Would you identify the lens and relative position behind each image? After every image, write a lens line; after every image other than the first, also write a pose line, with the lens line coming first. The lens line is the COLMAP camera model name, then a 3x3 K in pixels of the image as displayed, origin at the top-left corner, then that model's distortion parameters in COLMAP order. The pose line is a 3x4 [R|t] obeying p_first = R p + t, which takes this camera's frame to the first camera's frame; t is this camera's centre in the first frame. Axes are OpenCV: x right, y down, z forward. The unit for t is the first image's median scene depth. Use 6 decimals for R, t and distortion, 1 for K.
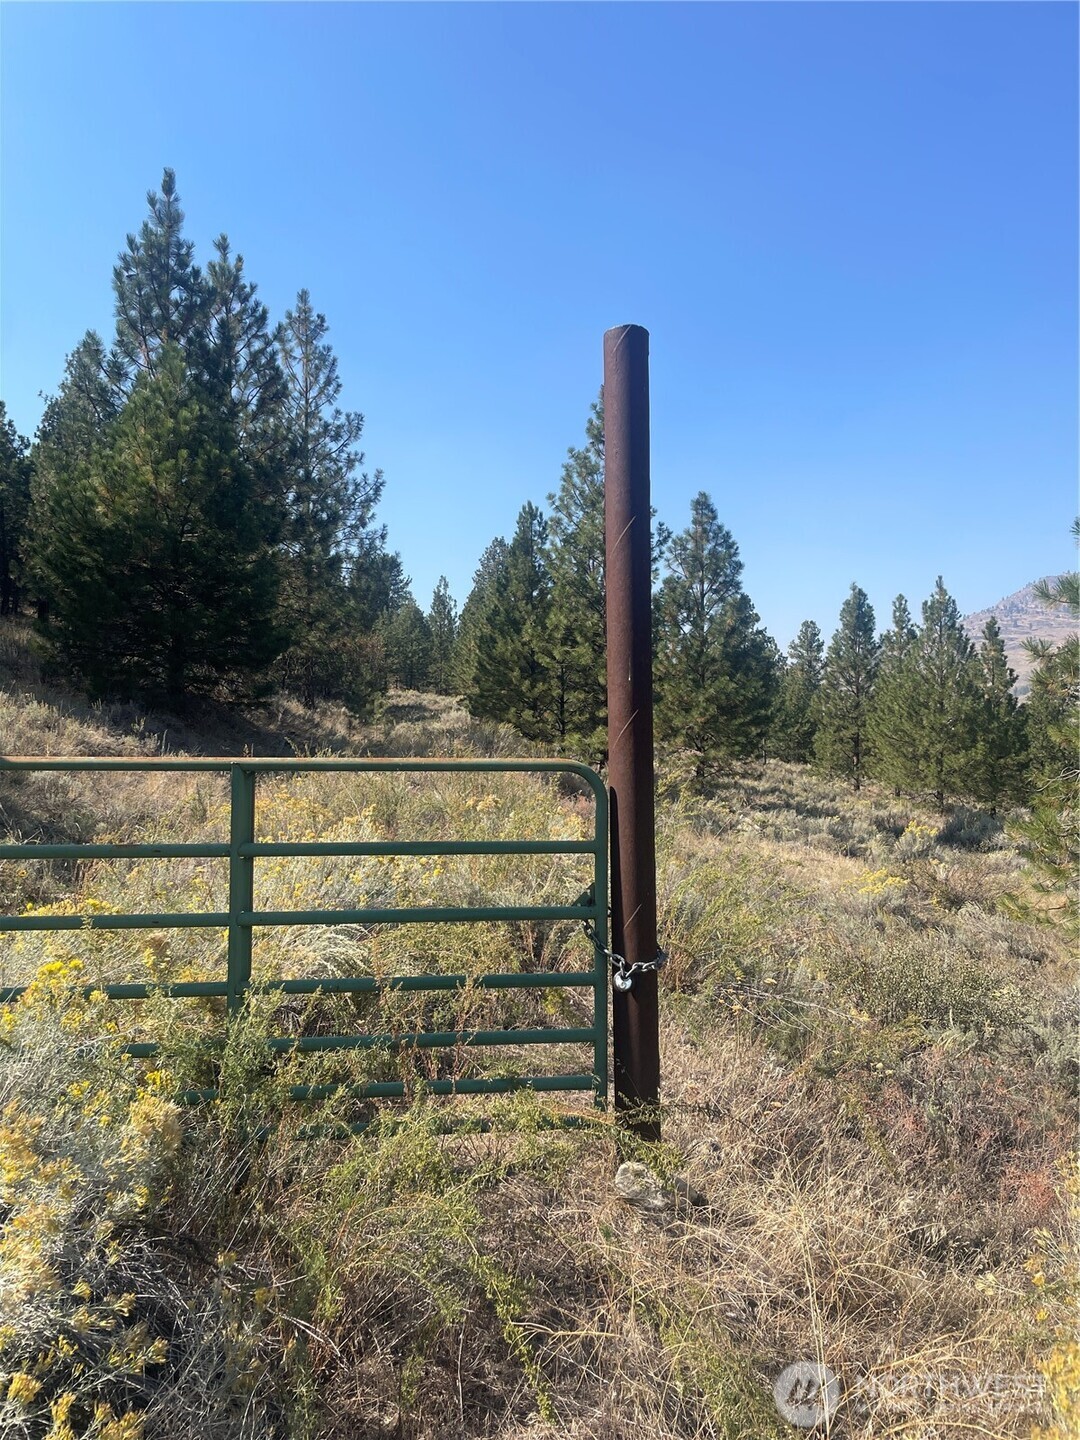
lens RADIAL K [[1072.6, 0, 543.4], [0, 1072.6, 712.8], [0, 0, 1]] dist [0.071028, -0.103930]
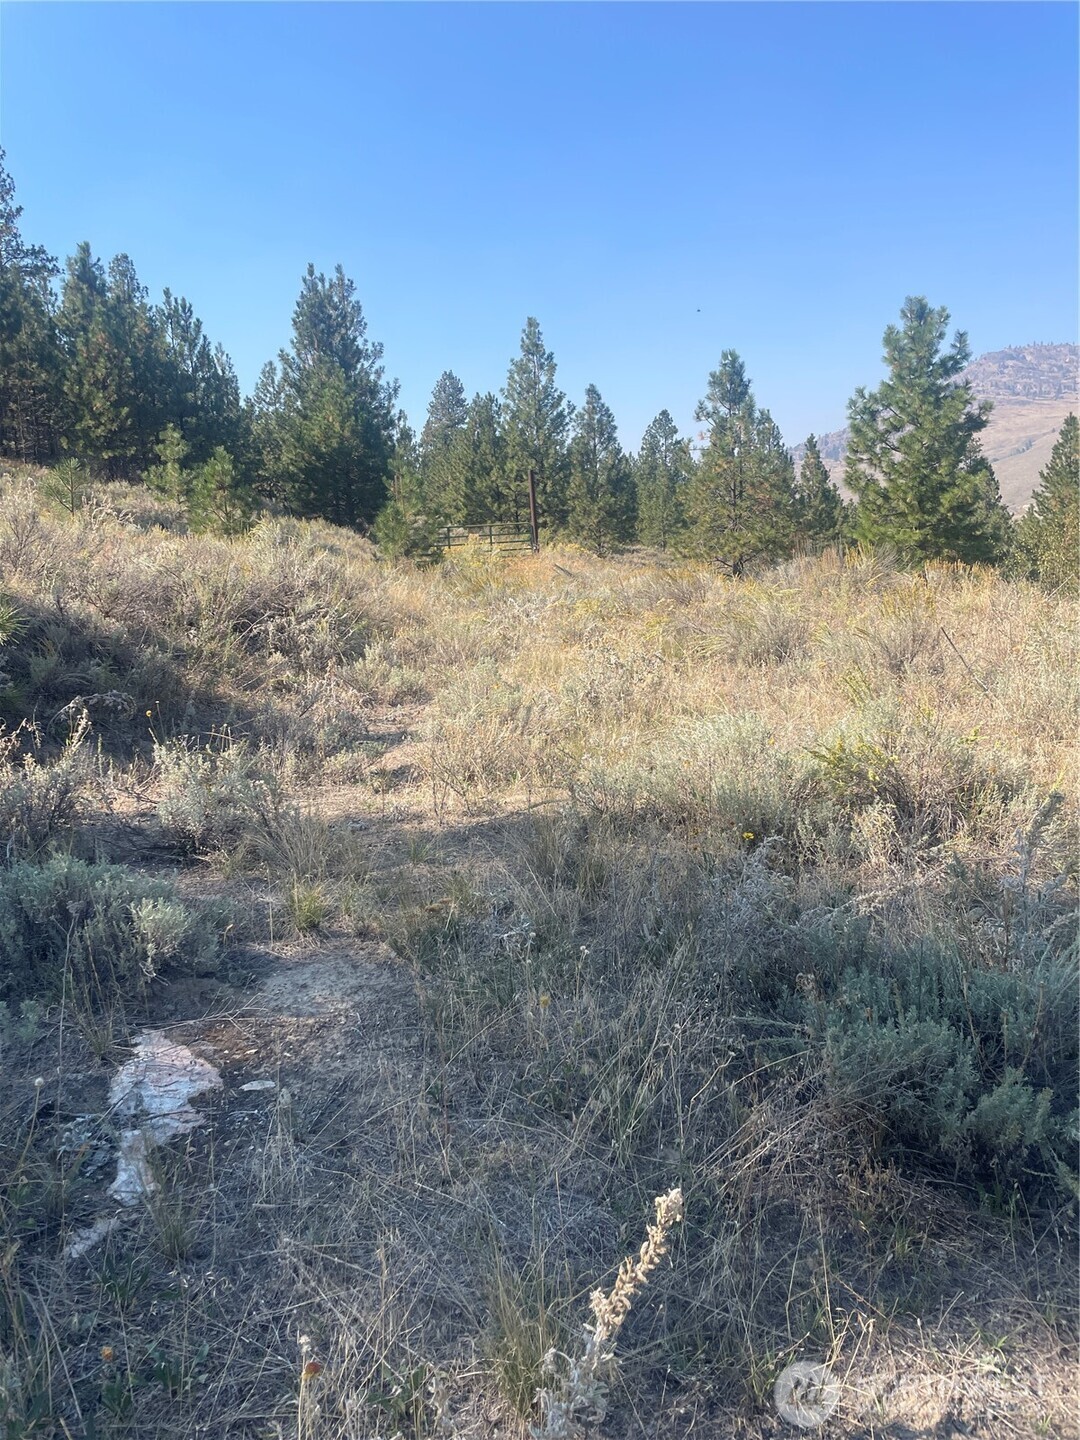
lens RADIAL K [[1072.6, 0, 543.4], [0, 1072.6, 712.8], [0, 0, 1]] dist [0.071028, -0.103930]
pose [[0.996738, -0.072160, 0.036144, -0.025638], [0.064898, 0.982857, 0.172571, 0.006270], [-0.047977, -0.169662, 0.984334, -0.733146]]
